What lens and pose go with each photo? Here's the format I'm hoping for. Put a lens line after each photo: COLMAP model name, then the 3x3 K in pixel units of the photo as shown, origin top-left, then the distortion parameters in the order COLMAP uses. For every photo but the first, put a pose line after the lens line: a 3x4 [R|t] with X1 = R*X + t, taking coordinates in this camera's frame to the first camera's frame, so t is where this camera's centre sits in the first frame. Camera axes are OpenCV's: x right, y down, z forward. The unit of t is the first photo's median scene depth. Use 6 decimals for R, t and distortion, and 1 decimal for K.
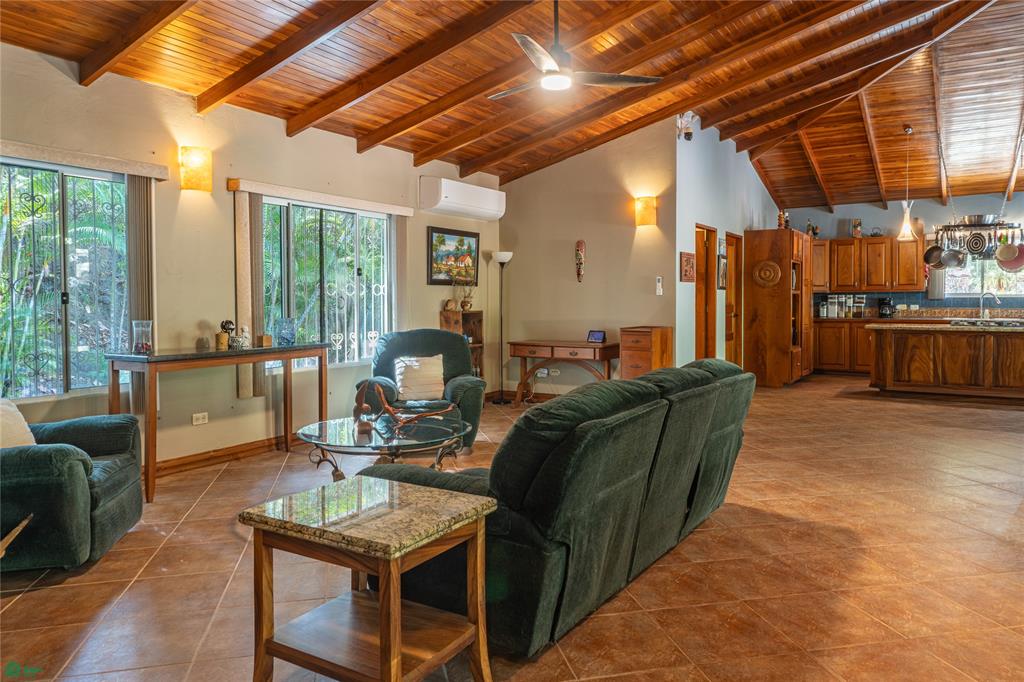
lens RADIAL K [[696.6, 0, 494.5], [0, 696.6, 316.8], [0, 0, 1]] dist [0.007057, 0.002705]
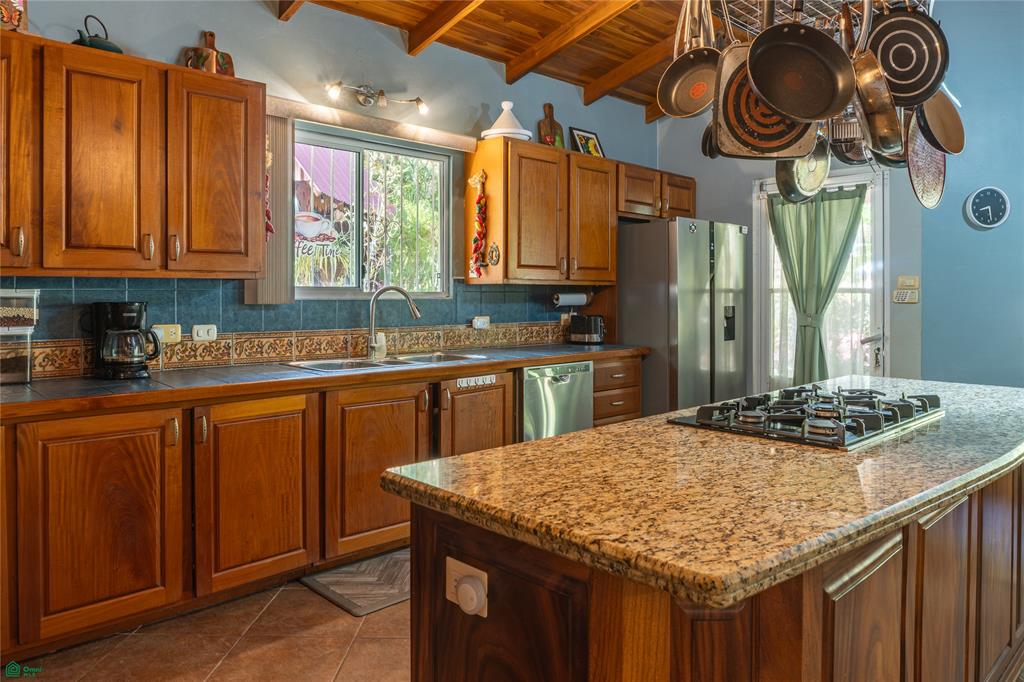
lens RADIAL K [[724.5, 0, 512.4], [0, 724.5, 297.4], [0, 0, 1]] dist [-0.004077, -0.000973]
pose [[0.220945, 0.000653, 0.975286, 0.379335], [0.024583, 0.999678, -0.006239, -0.026902], [-0.974976, 0.025354, 0.220858, 0.920888]]
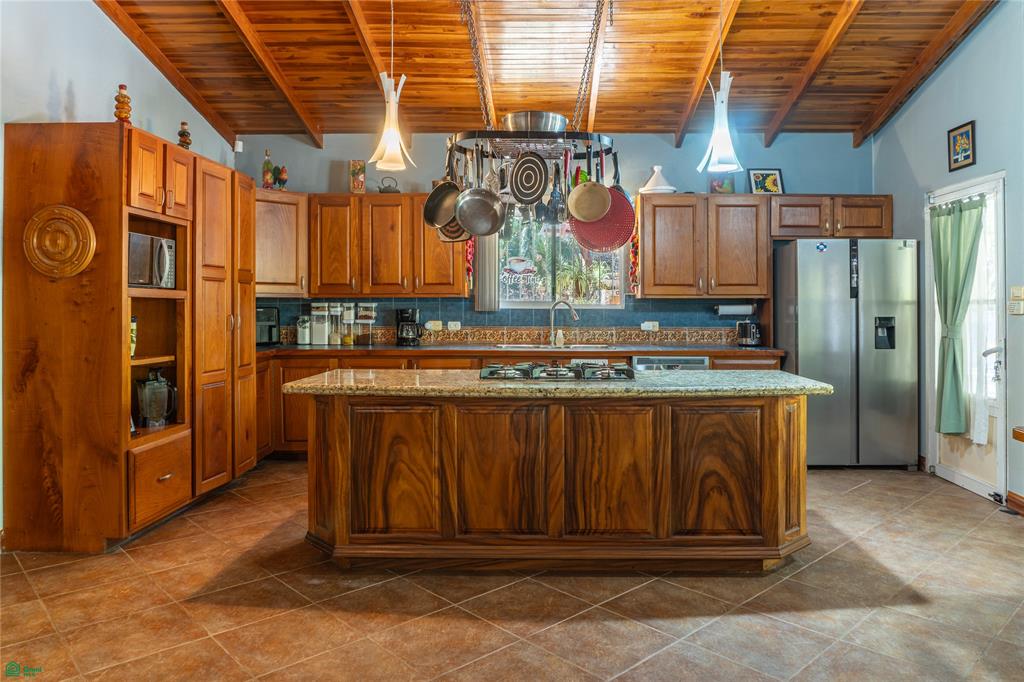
lens RADIAL K [[713.5, 0, 516.0], [0, 713.5, 299.0], [0, 0, 1]] dist [-0.010477, -0.002849]
pose [[0.858949, 0.010544, 0.511953, 0.402467], [0.008419, 0.999362, -0.034708, -0.016959], [-0.511992, 0.034123, 0.858312, 0.555803]]
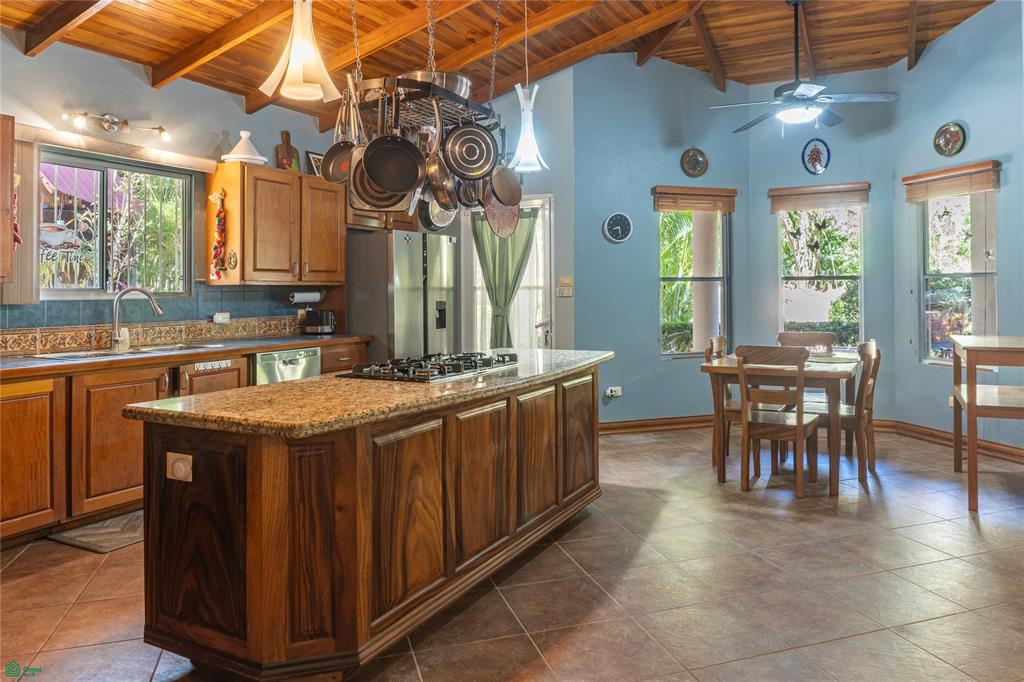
lens RADIAL K [[729.0, 0, 546.0], [0, 729.0, 275.9], [0, 0, 1]] dist [-0.008224, -0.007516]
pose [[-0.120962, 0.025825, 0.992321, 0.257805], [0.036837, 0.999090, -0.021511, -0.024935], [-0.991973, 0.033952, -0.121803, 0.867902]]
